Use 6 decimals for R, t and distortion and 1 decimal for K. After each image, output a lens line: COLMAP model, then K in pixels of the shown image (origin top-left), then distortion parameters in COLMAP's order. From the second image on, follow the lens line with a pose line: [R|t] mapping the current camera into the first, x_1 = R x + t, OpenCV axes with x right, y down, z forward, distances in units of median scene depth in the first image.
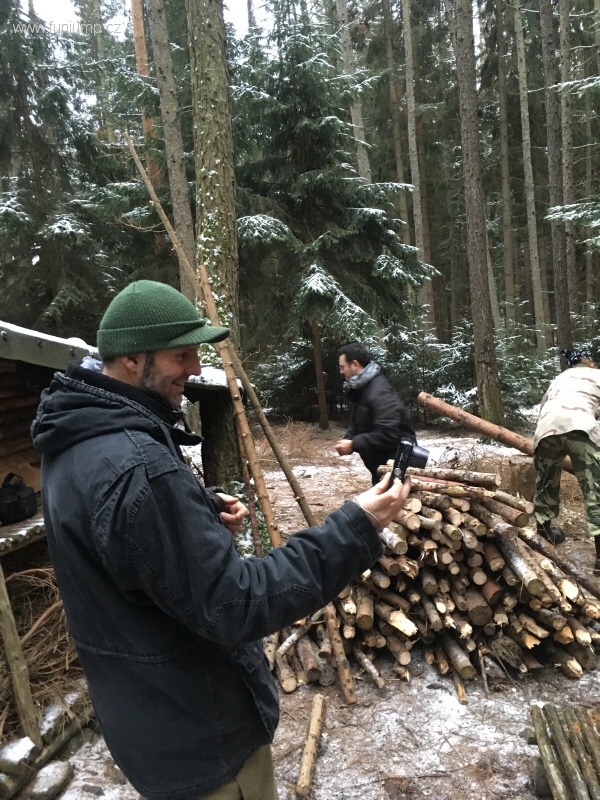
lens RADIAL K [[685.7, 0, 297.6], [0, 685.7, 396.3], [0, 0, 1]] dist [0.052260, -0.050205]
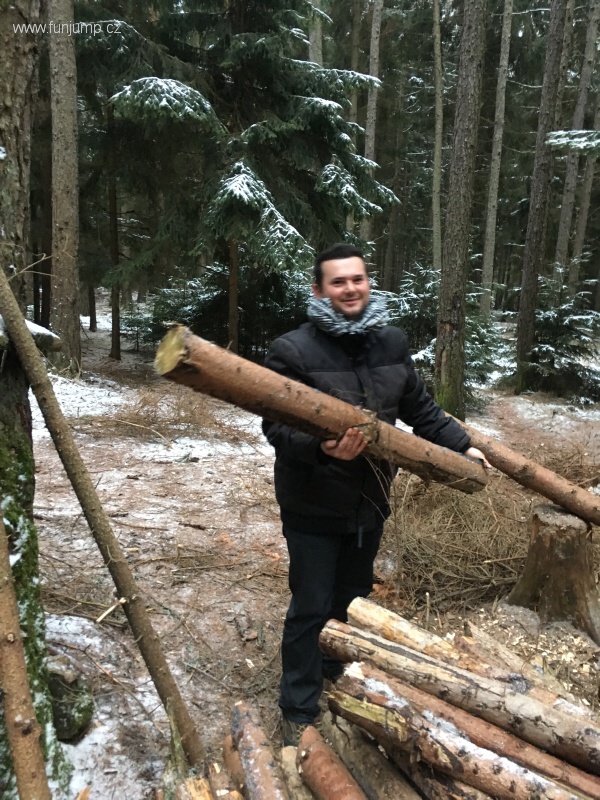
lens RADIAL K [[685.7, 0, 296.4], [0, 685.7, 401.9], [0, 0, 1]] dist [0.052260, -0.050205]
pose [[0.986174, 0.105843, 0.127506, 0.015751], [-0.118366, 0.988415, 0.095003, -0.012896], [-0.115973, -0.108781, 0.987277, 0.221024]]
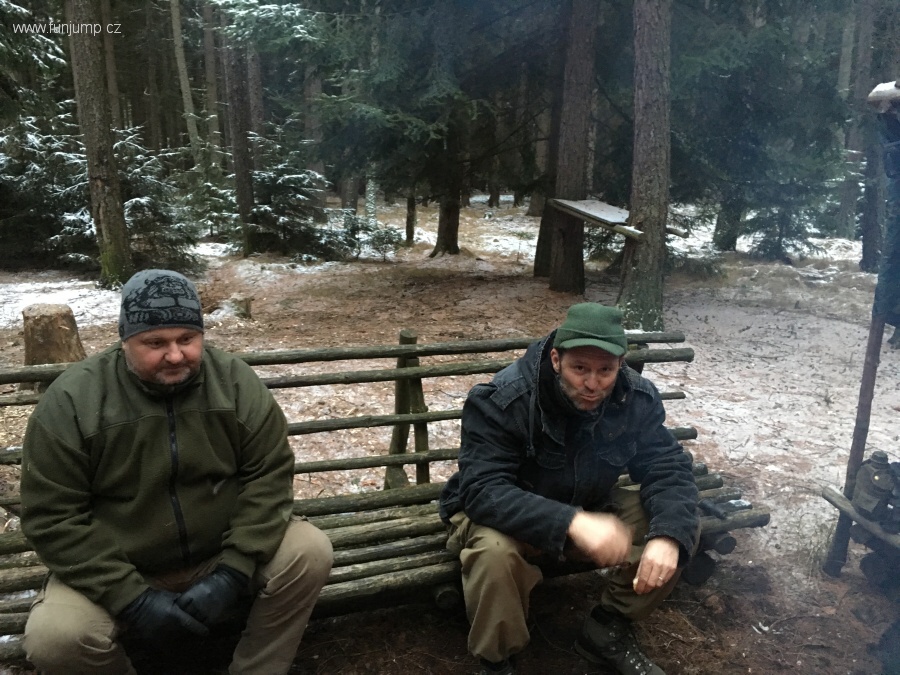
lens RADIAL K [[771.4, 0, 452.3], [0, 771.4, 342.0], [0, 0, 1]] dist [0.052260, -0.050205]
pose [[0.850260, -0.026136, 0.525713, 0.121904], [-0.045212, 0.991449, 0.122414, 0.004235], [-0.524417, -0.127853, 0.841808, 0.057190]]
